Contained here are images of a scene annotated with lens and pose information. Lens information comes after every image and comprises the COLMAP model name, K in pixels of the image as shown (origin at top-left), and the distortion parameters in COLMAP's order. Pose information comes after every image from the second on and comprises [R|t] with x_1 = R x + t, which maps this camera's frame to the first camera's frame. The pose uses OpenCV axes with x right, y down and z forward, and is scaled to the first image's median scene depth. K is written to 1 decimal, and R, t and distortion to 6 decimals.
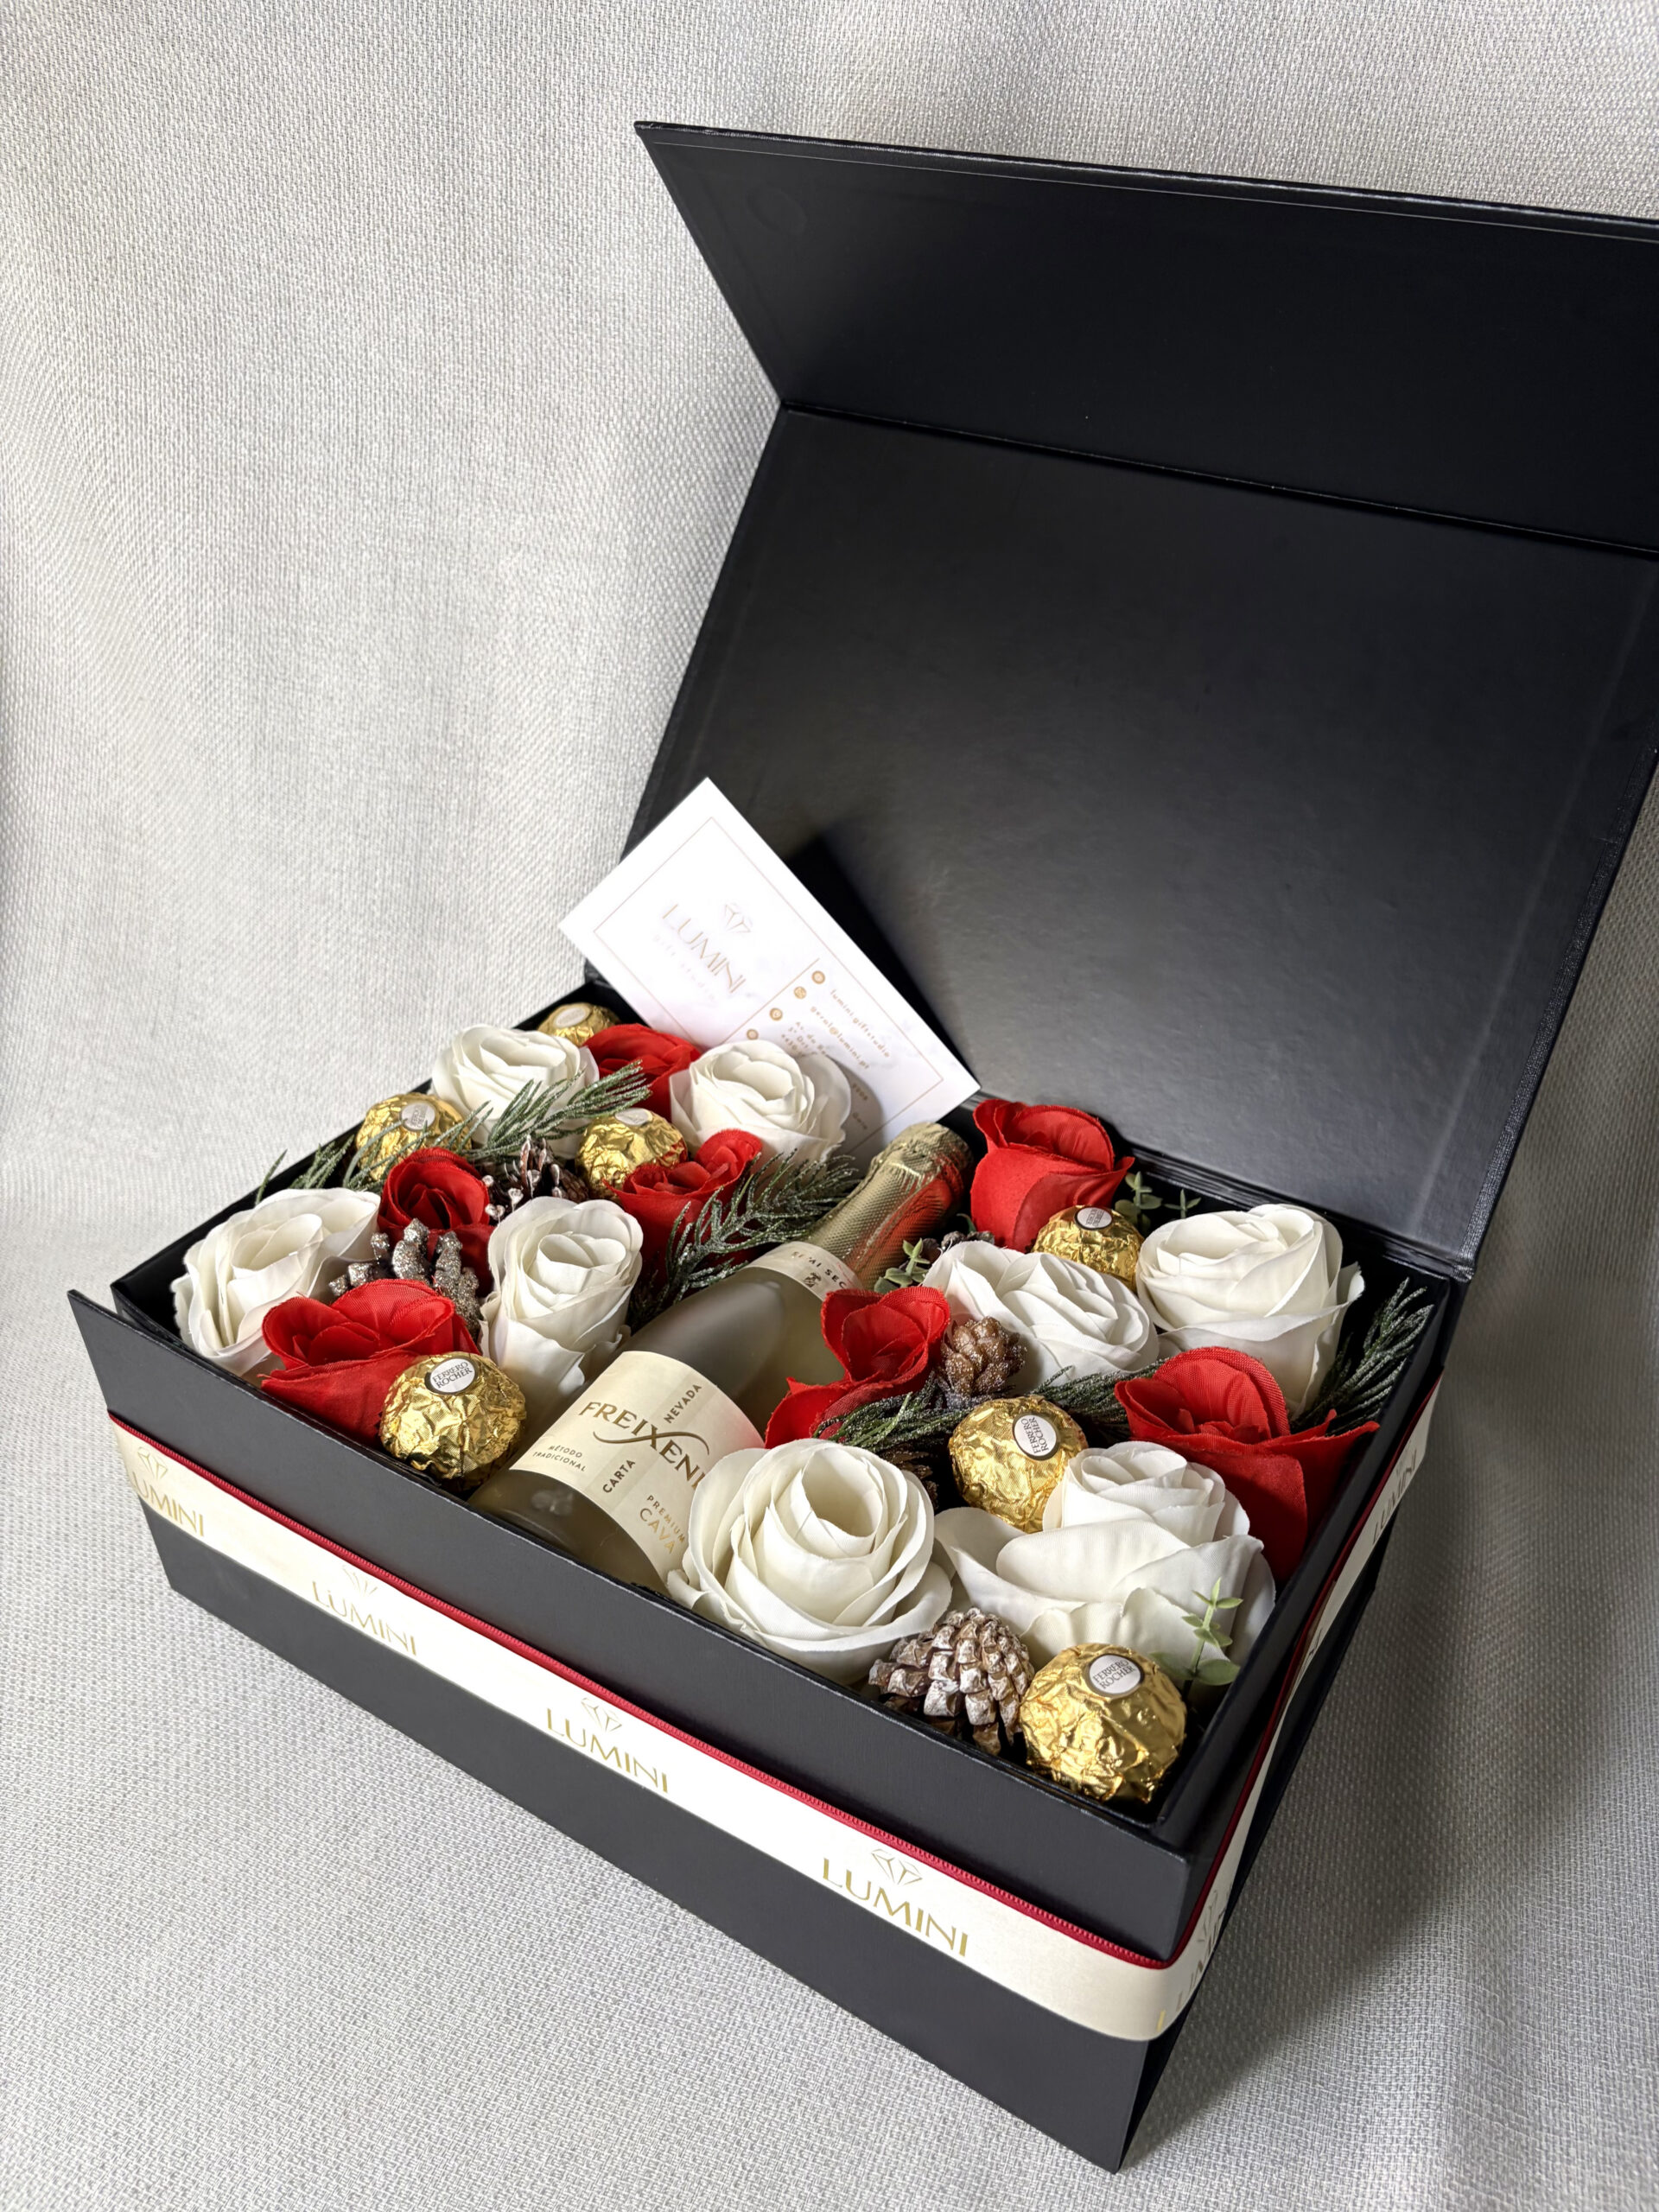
lens RADIAL K [[1708.1, 0, 829.5], [0, 1708.1, 1106.0], [0, 0, 1]] dist [0.158205, -0.205509]
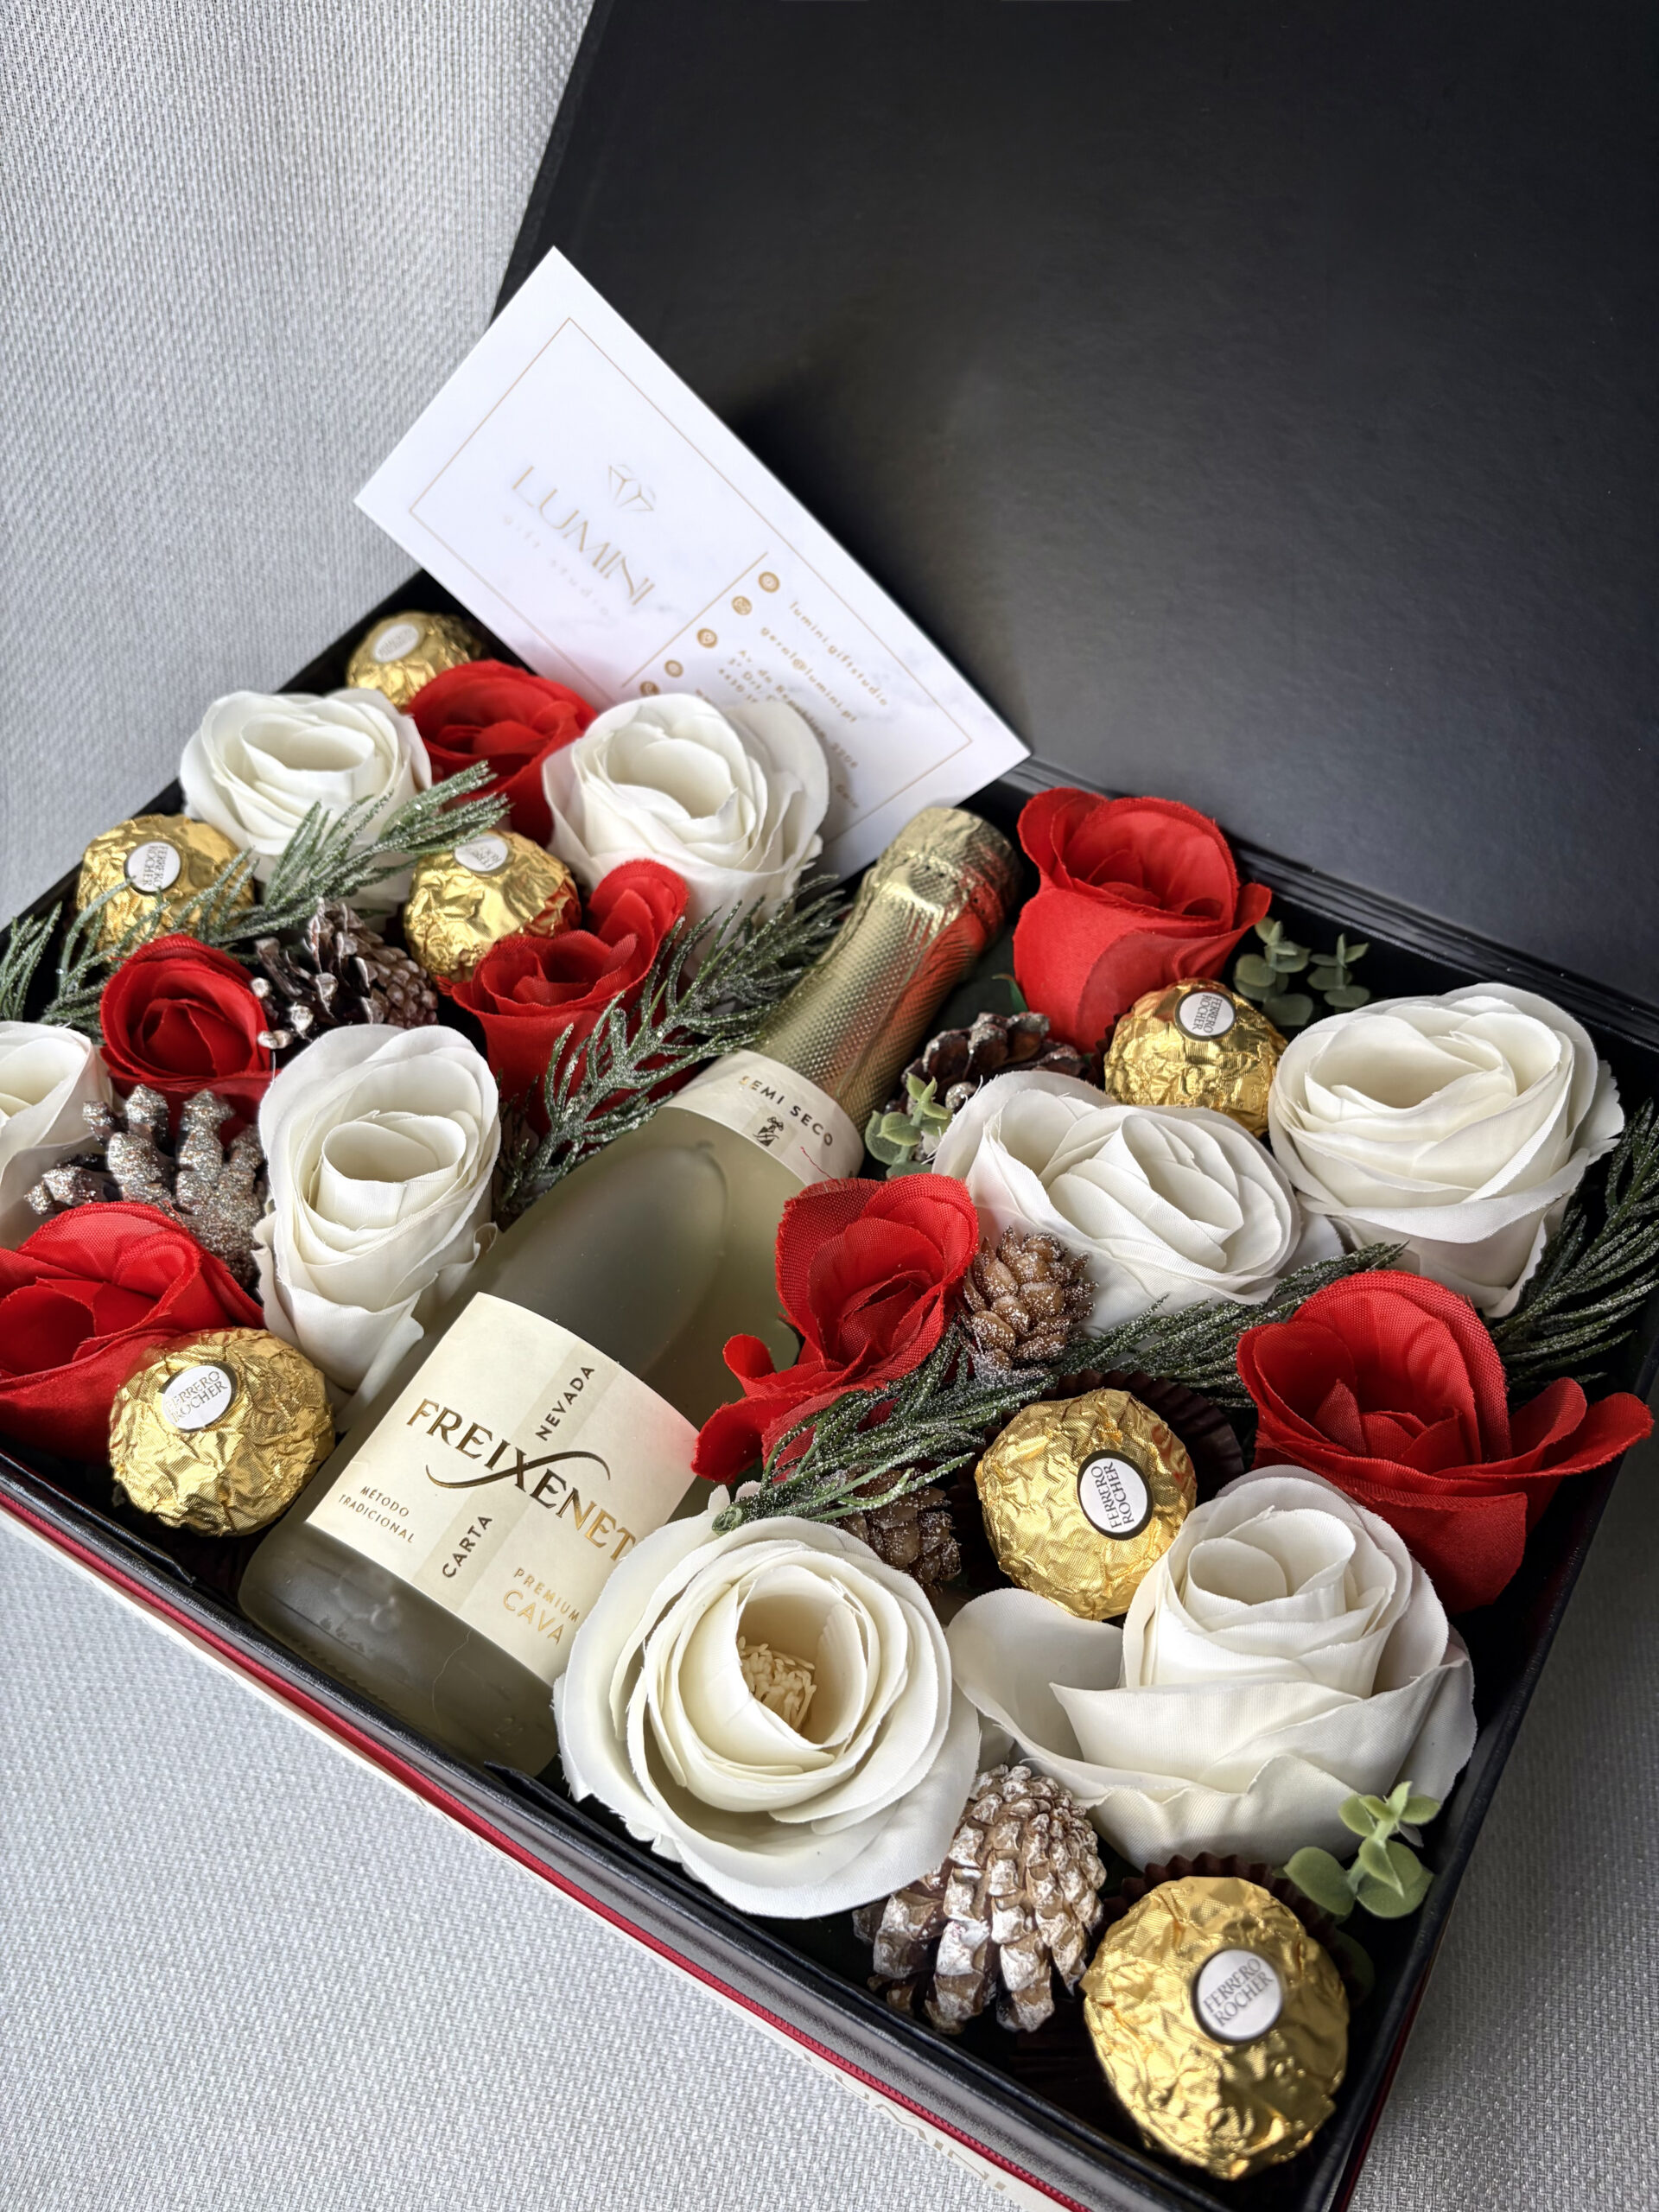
lens RADIAL K [[1699.6, 0, 833.3], [0, 1699.6, 1068.6], [0, 0, 1]] dist [0.039173, 0.000617]
pose [[0.998825, -0.031594, -0.036757, 0.039226], [0.043007, 0.927442, 0.371487, -0.161308], [0.022354, -0.372631, 0.927710, 0.412208]]
